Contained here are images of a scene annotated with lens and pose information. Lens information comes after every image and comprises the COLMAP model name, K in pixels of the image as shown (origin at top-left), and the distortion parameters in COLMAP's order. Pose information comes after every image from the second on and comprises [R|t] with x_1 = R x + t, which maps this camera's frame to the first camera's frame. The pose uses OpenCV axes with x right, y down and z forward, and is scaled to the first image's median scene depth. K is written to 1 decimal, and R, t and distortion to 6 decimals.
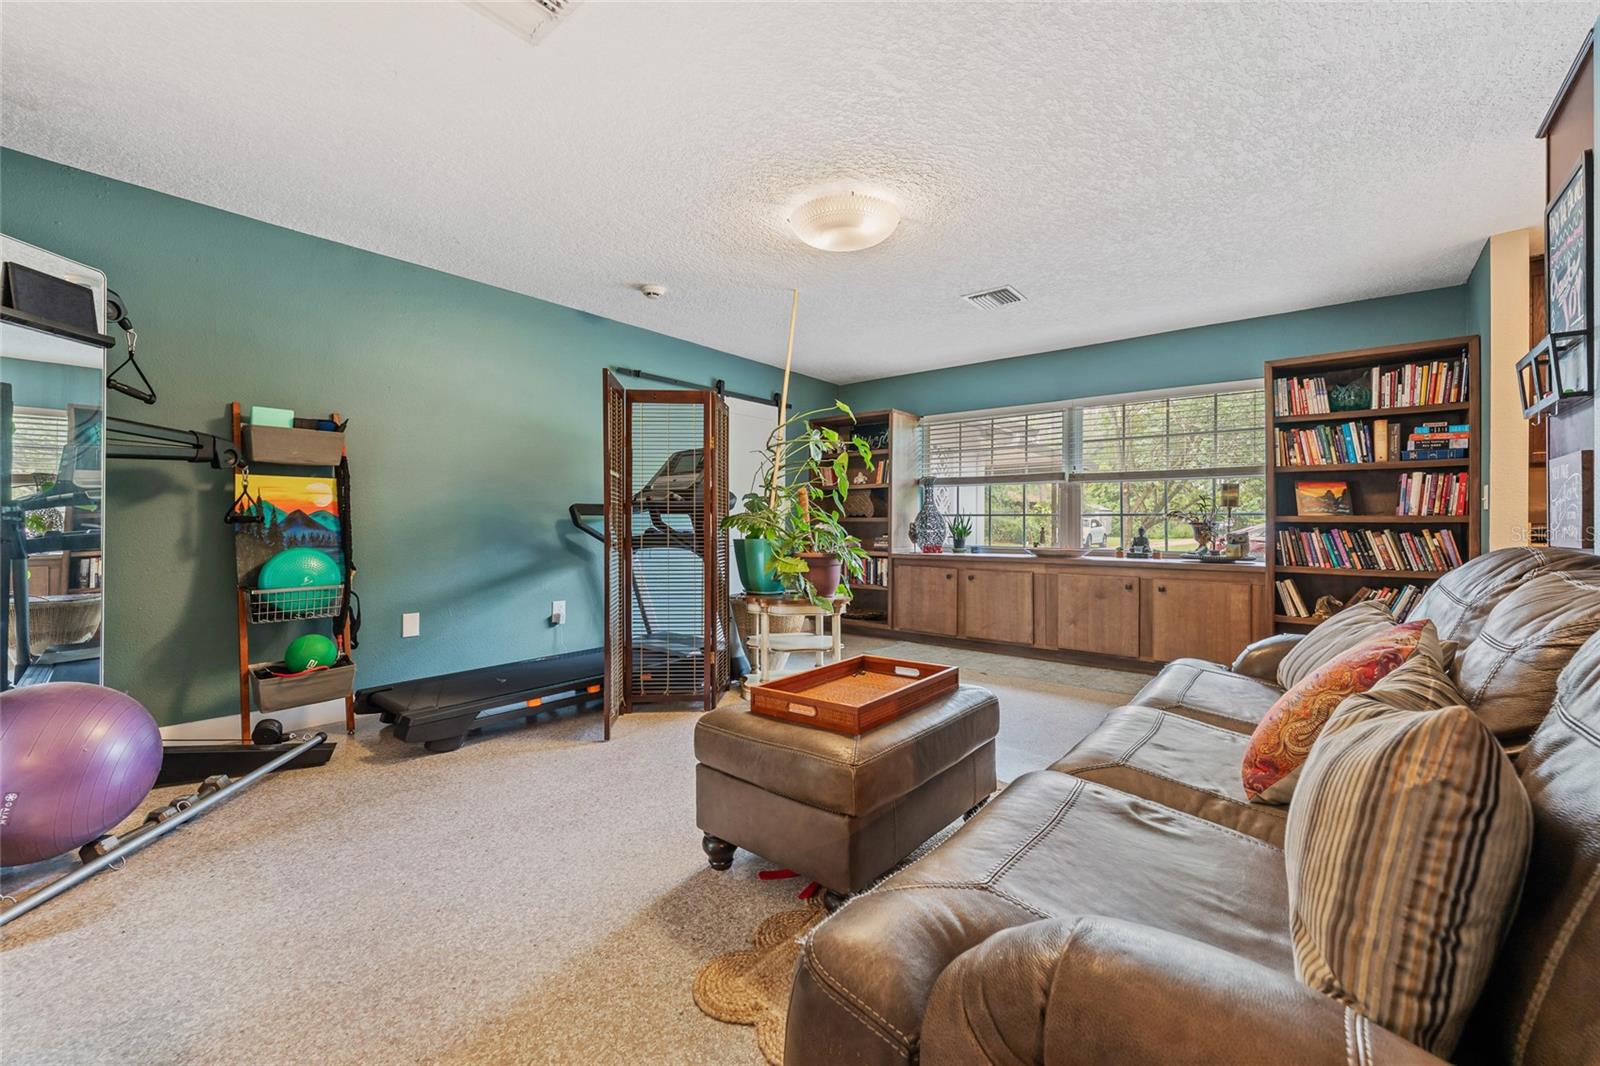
lens RADIAL K [[654.8, 0, 800.0], [0, 654.8, 533.0], [0, 0, 1]] dist [-0.001796, -0.000286]
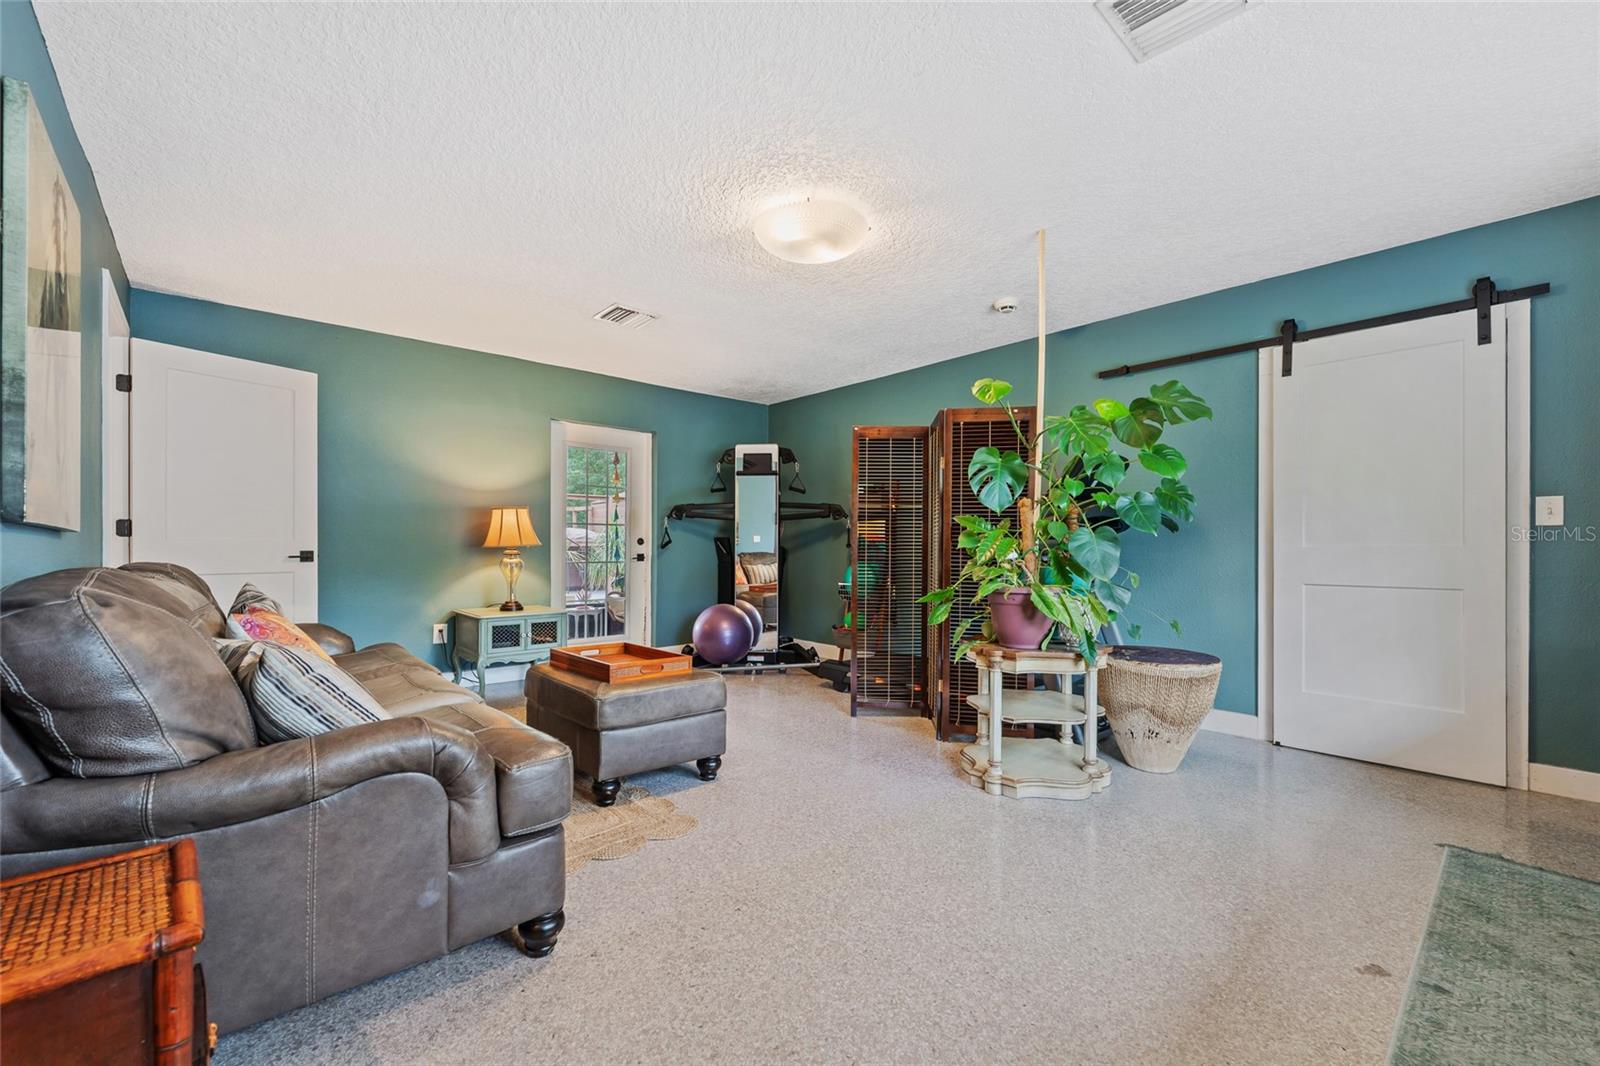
lens RADIAL K [[654.8, 0, 800.0], [0, 654.8, 533.0], [0, 0, 1]] dist [-0.001796, -0.000286]
pose [[-0.187723, -0.022129, -0.981973, 1.041505], [-0.005060, 0.999755, -0.021563, -0.011833], [0.982209, 0.000921, -0.187788, 1.203038]]
